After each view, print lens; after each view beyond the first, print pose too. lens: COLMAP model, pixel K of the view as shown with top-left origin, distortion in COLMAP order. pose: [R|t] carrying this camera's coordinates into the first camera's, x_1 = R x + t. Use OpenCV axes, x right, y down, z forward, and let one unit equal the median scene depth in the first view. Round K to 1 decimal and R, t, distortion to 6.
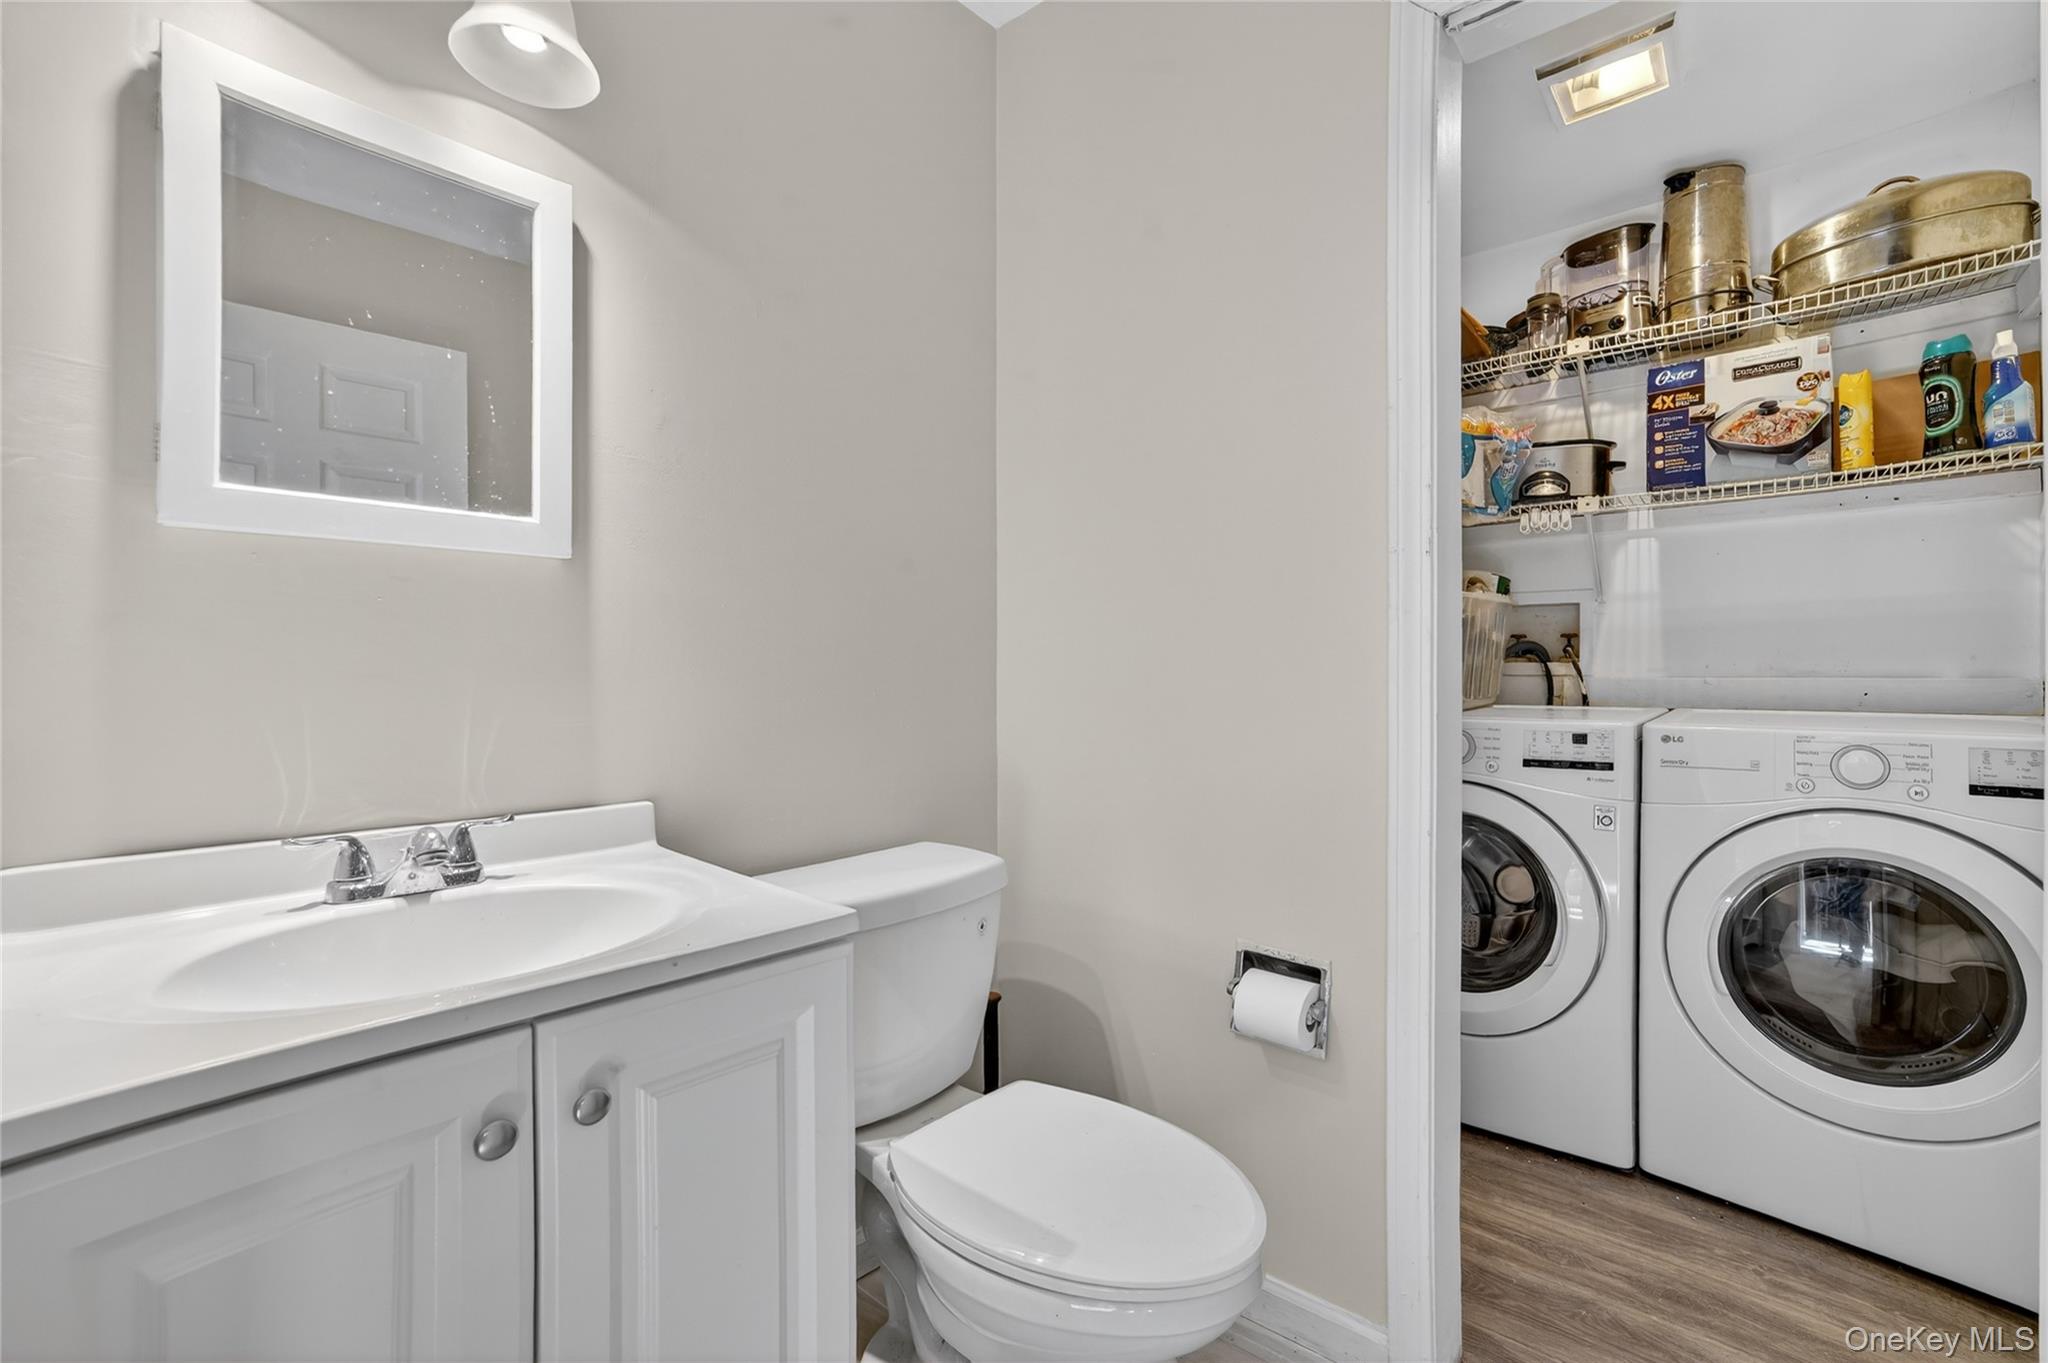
lens RADIAL K [[866.5, 0, 1026.1], [0, 866.5, 690.0], [0, 0, 1]] dist [-0.054985, 0.015517]
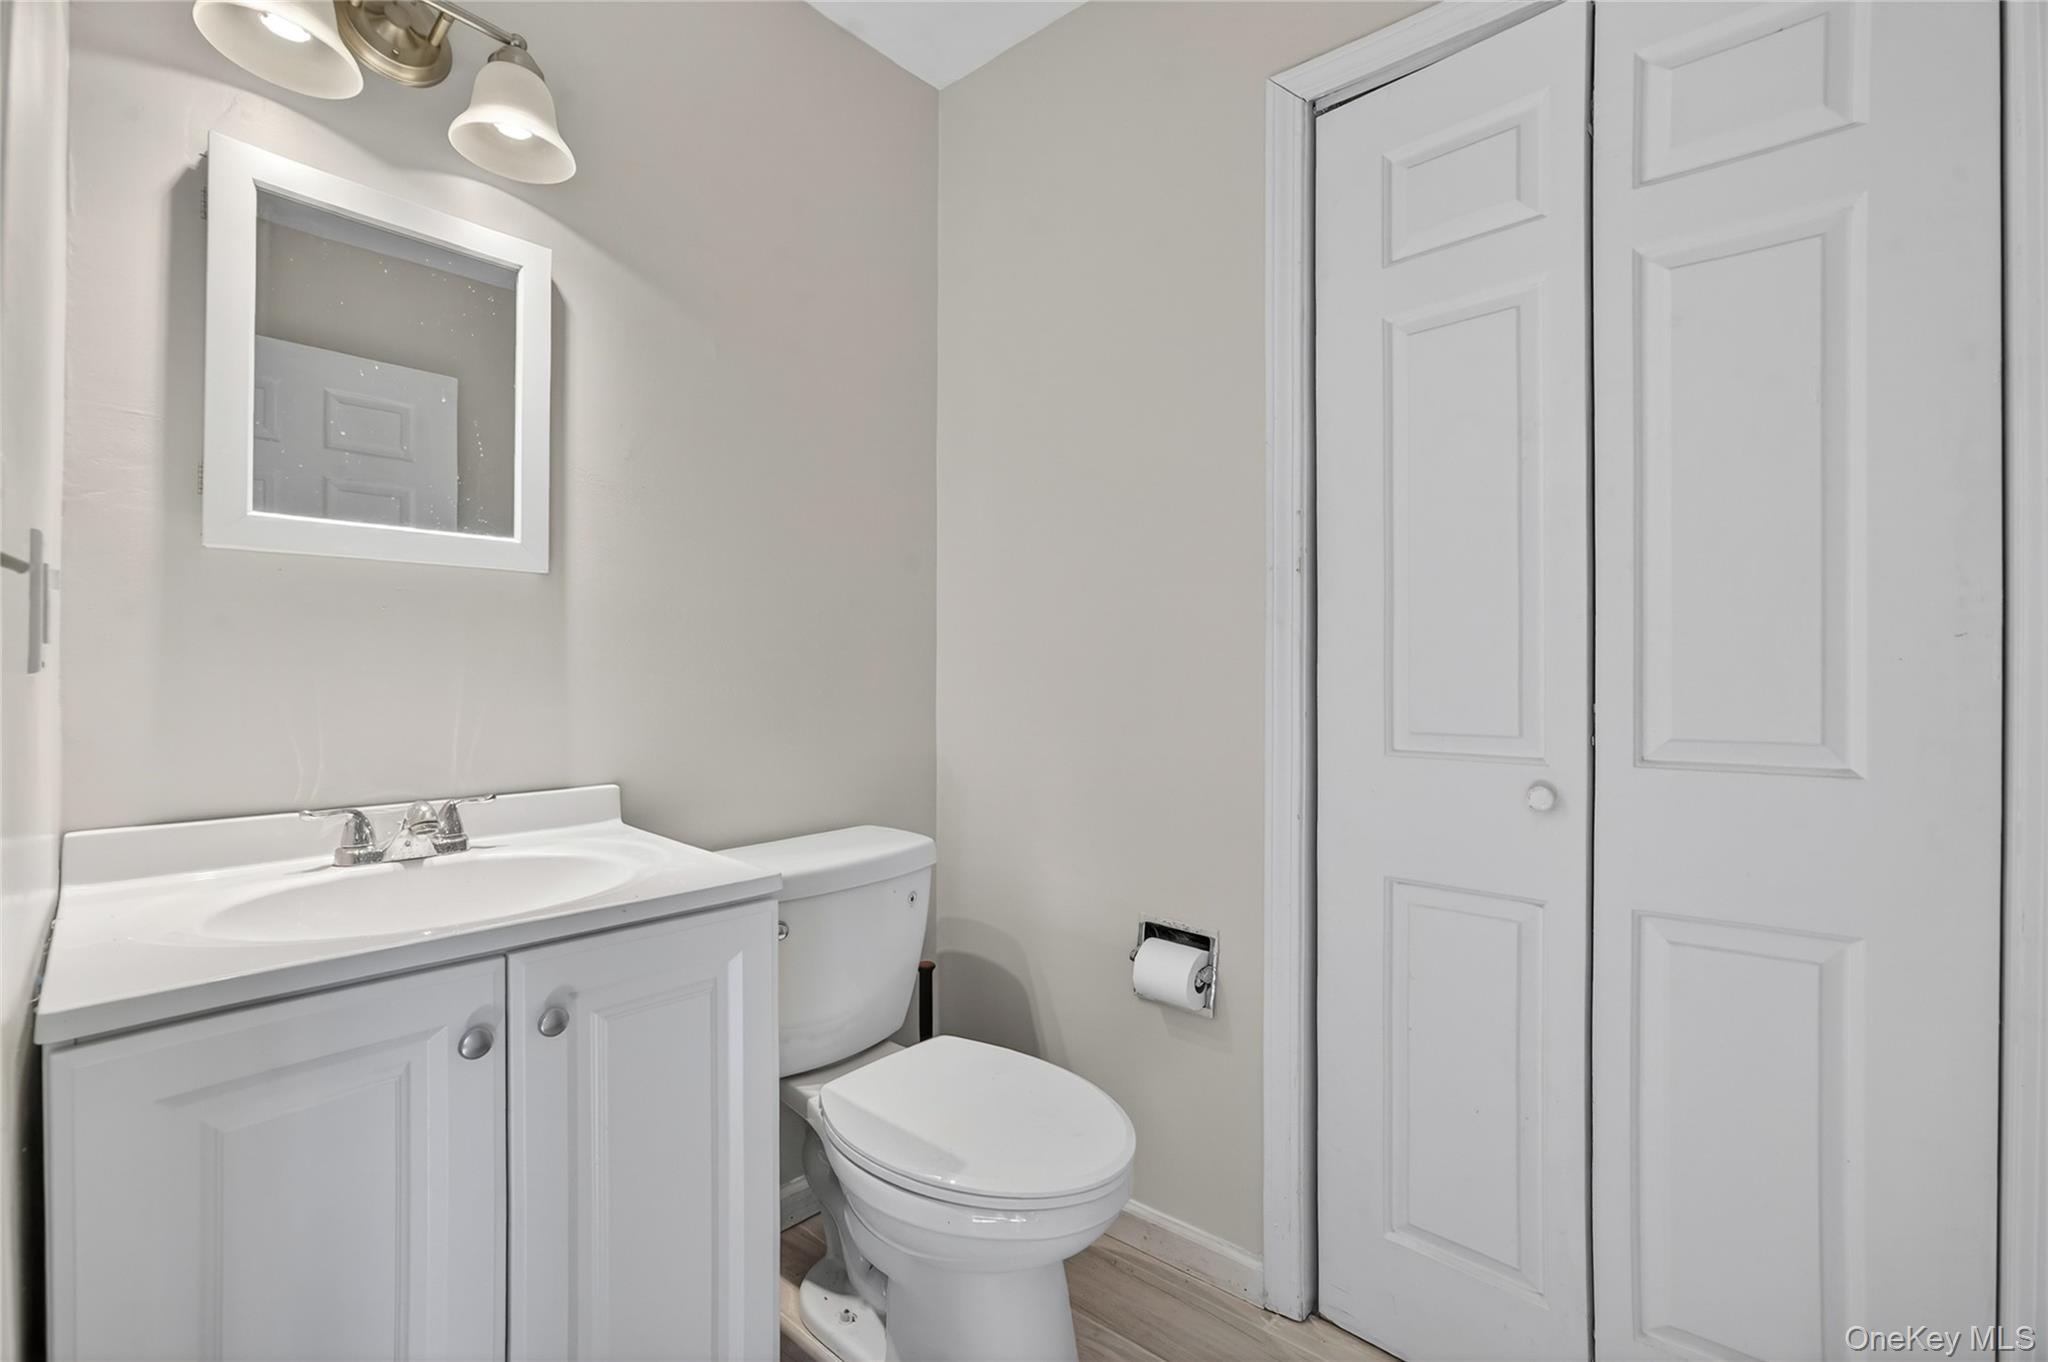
lens RADIAL K [[892.9, 0, 1029.4], [0, 892.9, 675.3], [0, 0, 1]] dist [-0.067320, 0.026713]
pose [[0.999991, 0.004331, -0.000178, 0.133149], [-0.004333, 0.999888, -0.014298, 0.000188], [0.000116, 0.014299, 0.999898, -0.205294]]
